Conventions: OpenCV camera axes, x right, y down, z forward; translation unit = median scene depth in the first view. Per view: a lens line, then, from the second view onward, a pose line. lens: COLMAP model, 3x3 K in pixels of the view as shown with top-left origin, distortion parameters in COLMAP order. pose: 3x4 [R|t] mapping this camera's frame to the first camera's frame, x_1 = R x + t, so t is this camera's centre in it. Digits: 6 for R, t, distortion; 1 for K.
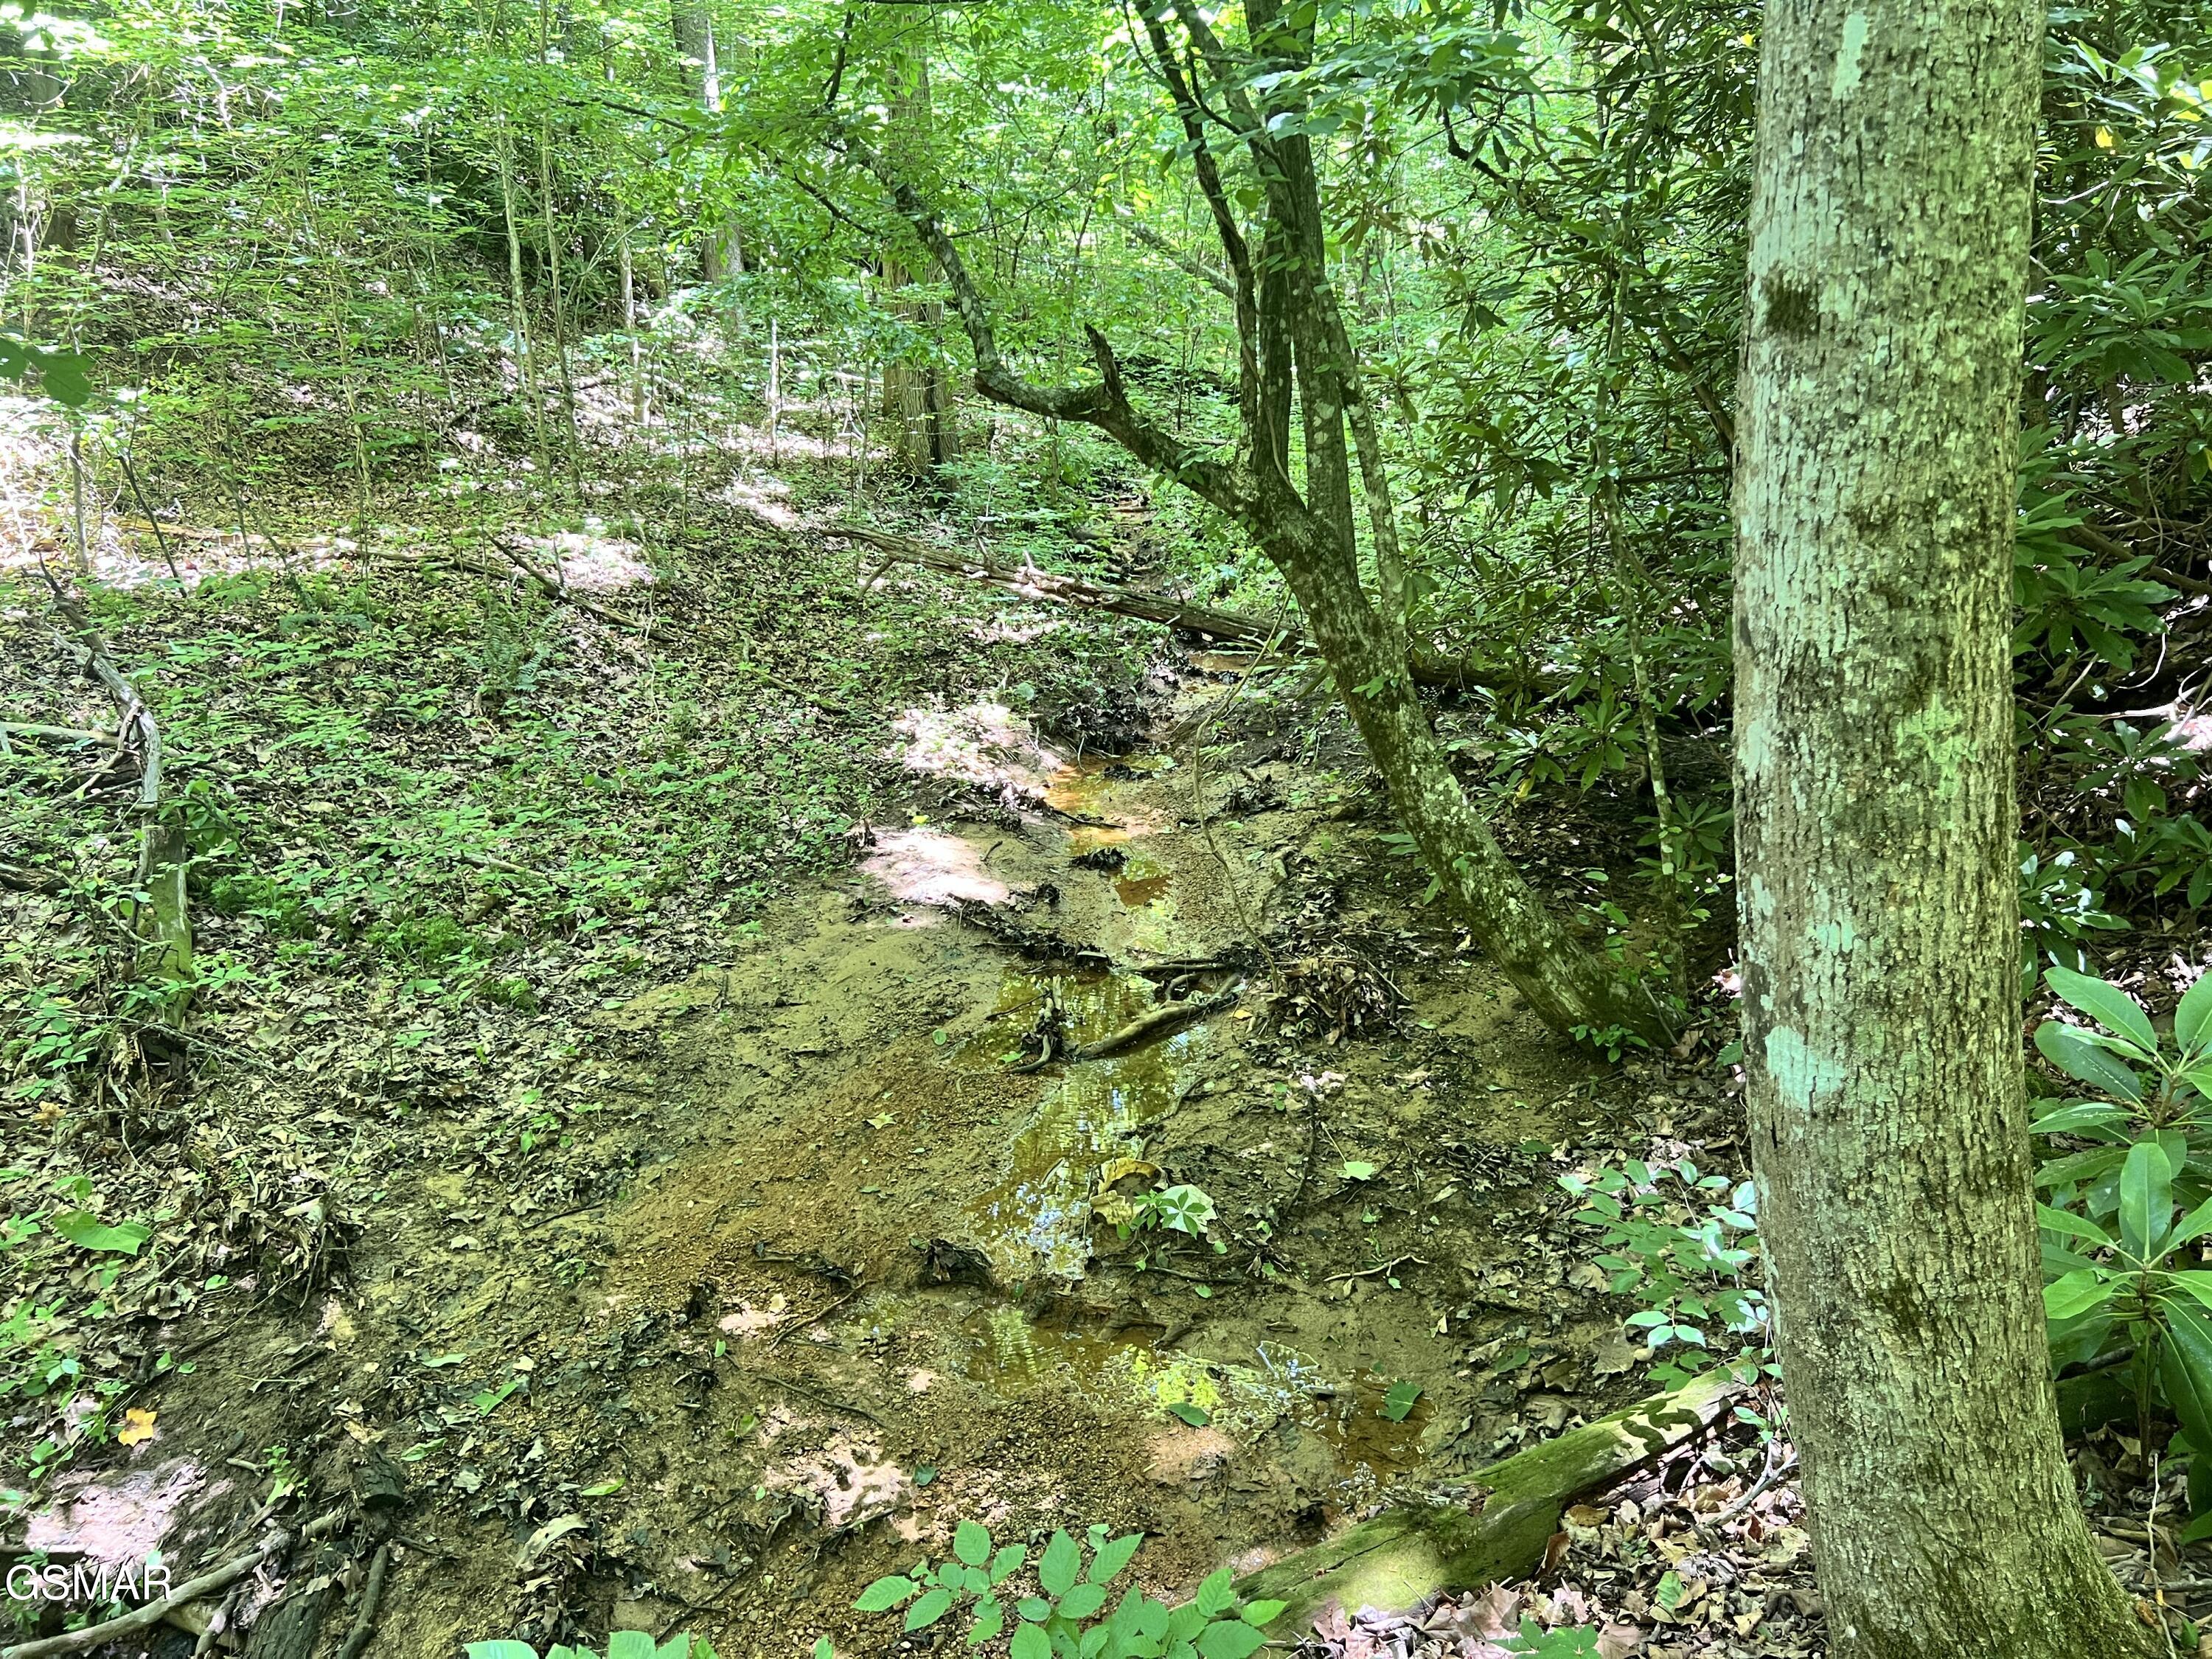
lens RADIAL K [[1634.8, 0, 1106.7], [0, 1634.8, 860.5], [0, 0, 1]] dist [0.043505, -0.058384]
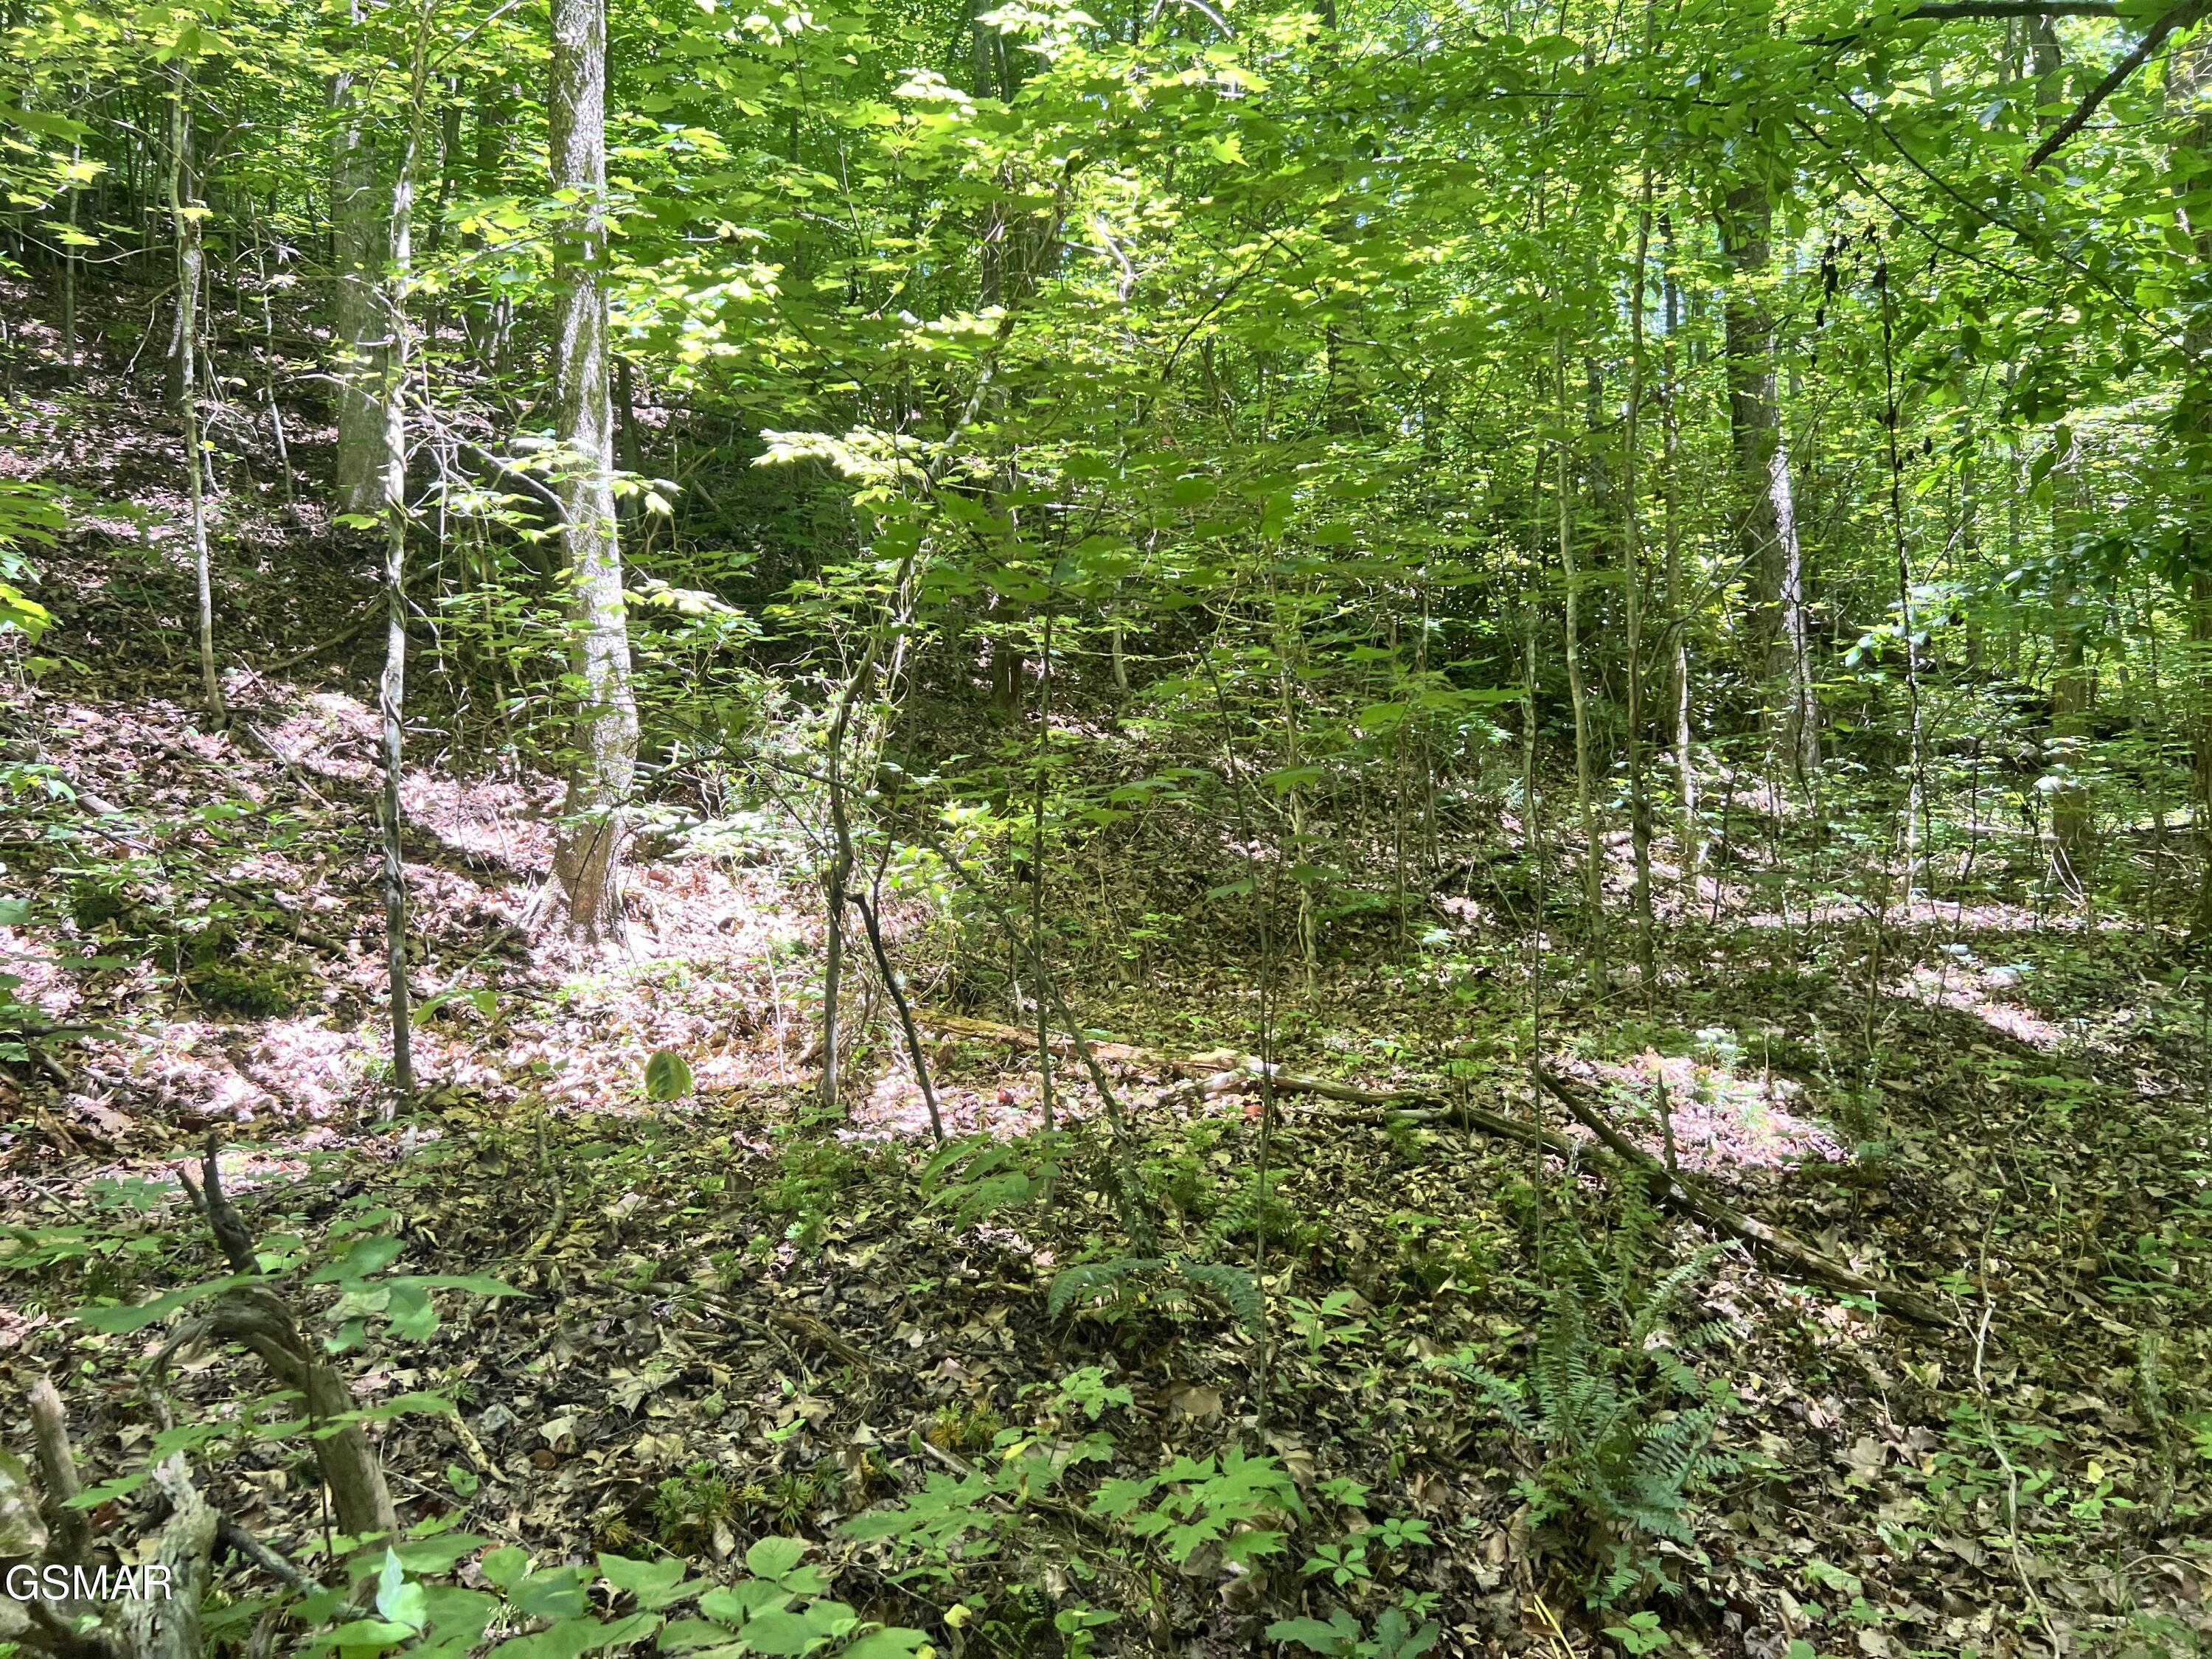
lens RADIAL K [[1634.8, 0, 1106.7], [0, 1634.8, 860.5], [0, 0, 1]] dist [0.043505, -0.058384]
pose [[0.853908, -0.029637, -0.519579, -0.222168], [-0.126005, 0.956898, -0.261667, -0.108706], [0.504939, 0.288909, 0.813369, 0.513482]]
